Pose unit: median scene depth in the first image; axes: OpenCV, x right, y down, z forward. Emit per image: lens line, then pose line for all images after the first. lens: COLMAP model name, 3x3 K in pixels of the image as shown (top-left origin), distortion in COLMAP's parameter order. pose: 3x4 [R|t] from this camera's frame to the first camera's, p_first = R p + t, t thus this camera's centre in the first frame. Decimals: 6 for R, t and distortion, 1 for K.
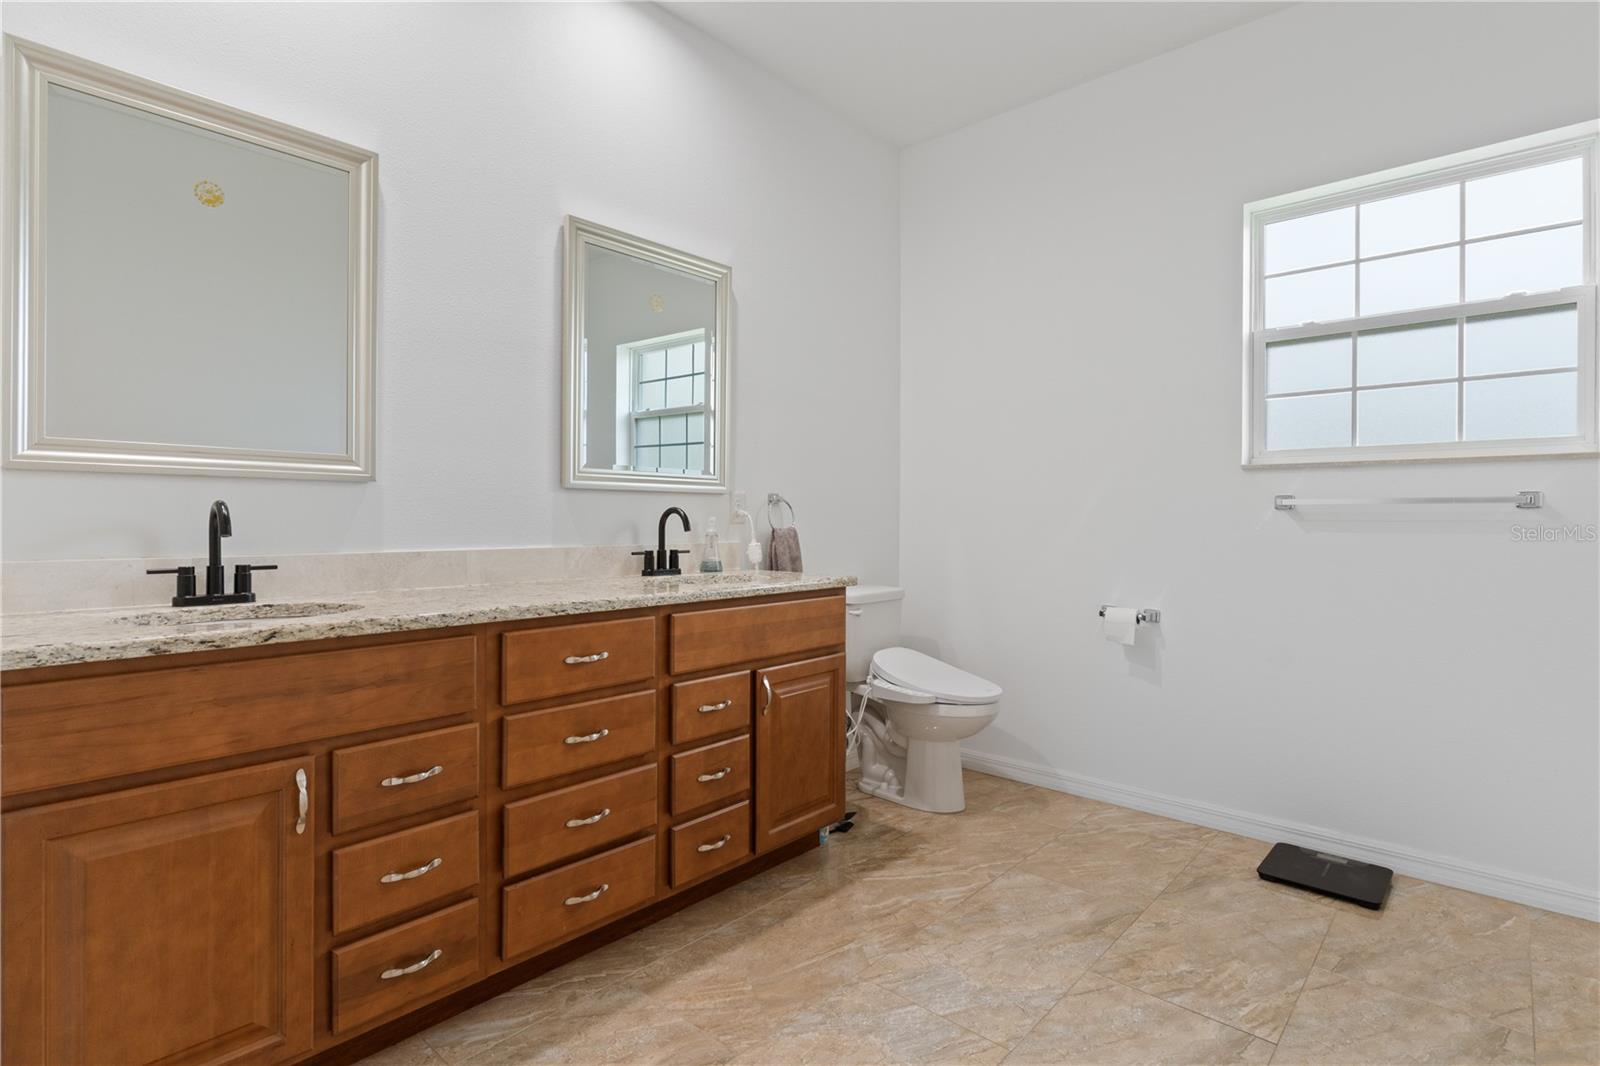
lens RADIAL K [[794.4, 0, 798.6], [0, 794.4, 518.7], [0, 0, 1]] dist [0.002617, -0.000142]
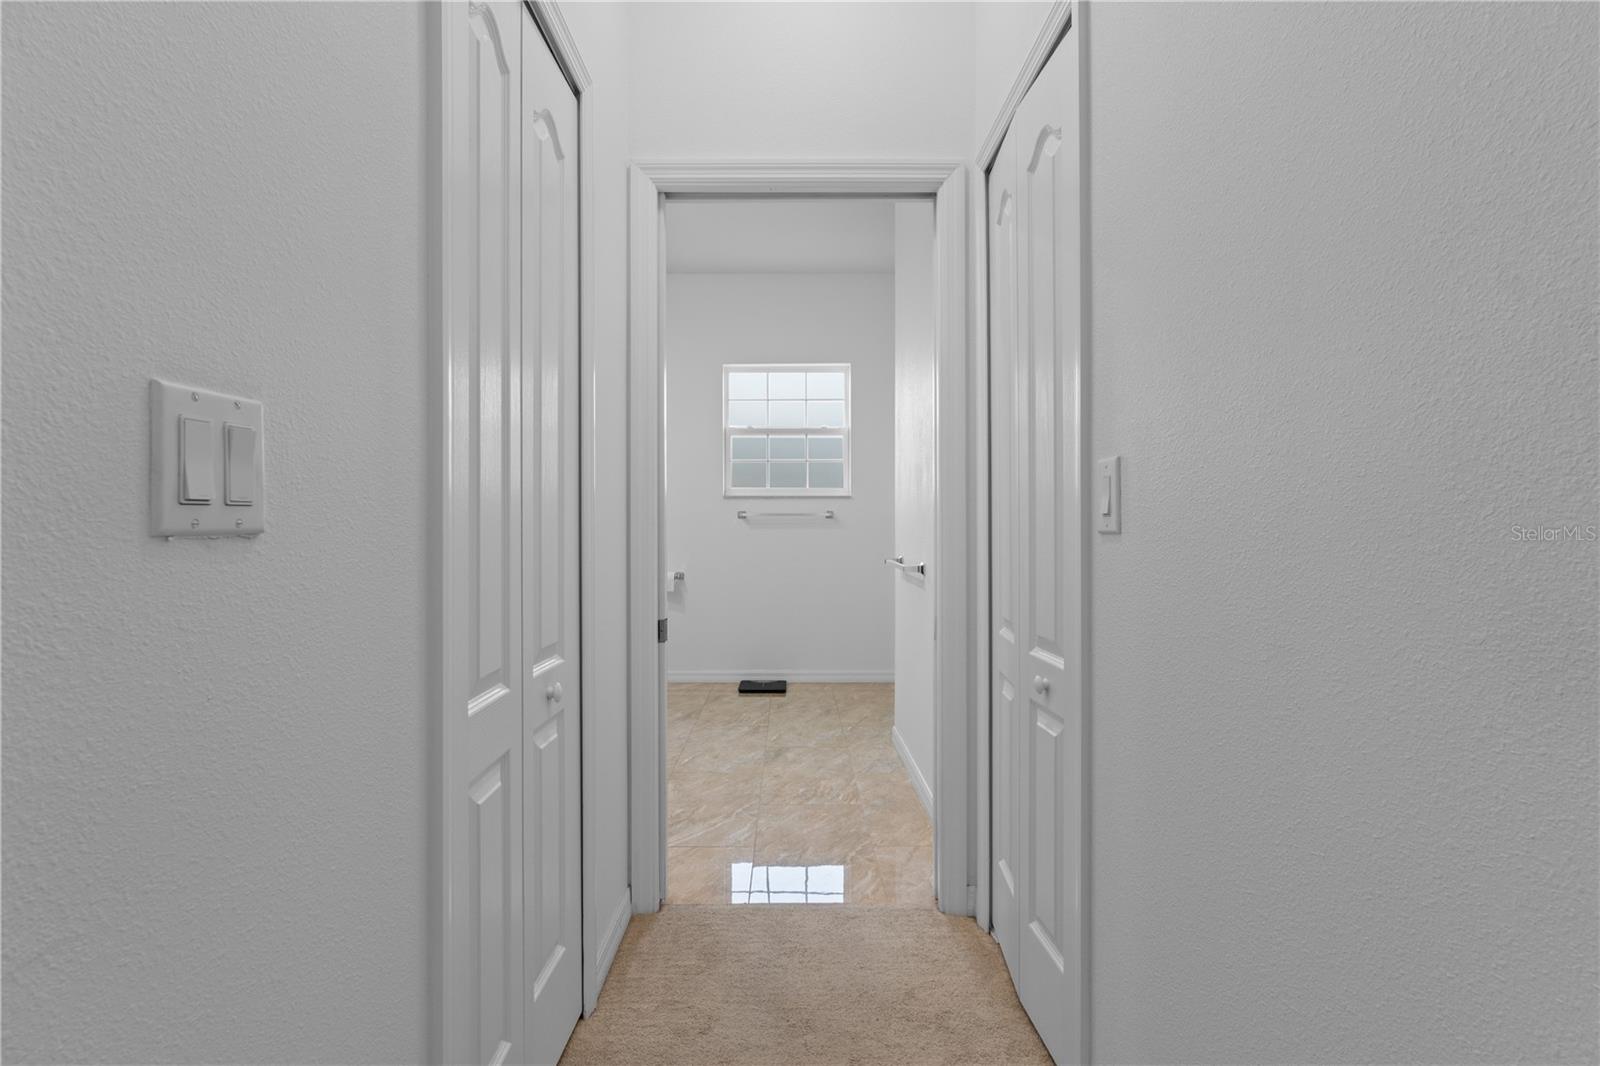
lens RADIAL K [[794.4, 0, 800.3], [0, 794.4, 530.3], [0, 0, 1]] dist [0.002617, -0.000142]
pose [[0.733564, -0.006445, 0.679590, -0.680790], [0.002462, 0.999974, 0.006827, 0.006300], [-0.679616, -0.003335, 0.733561, -0.609619]]
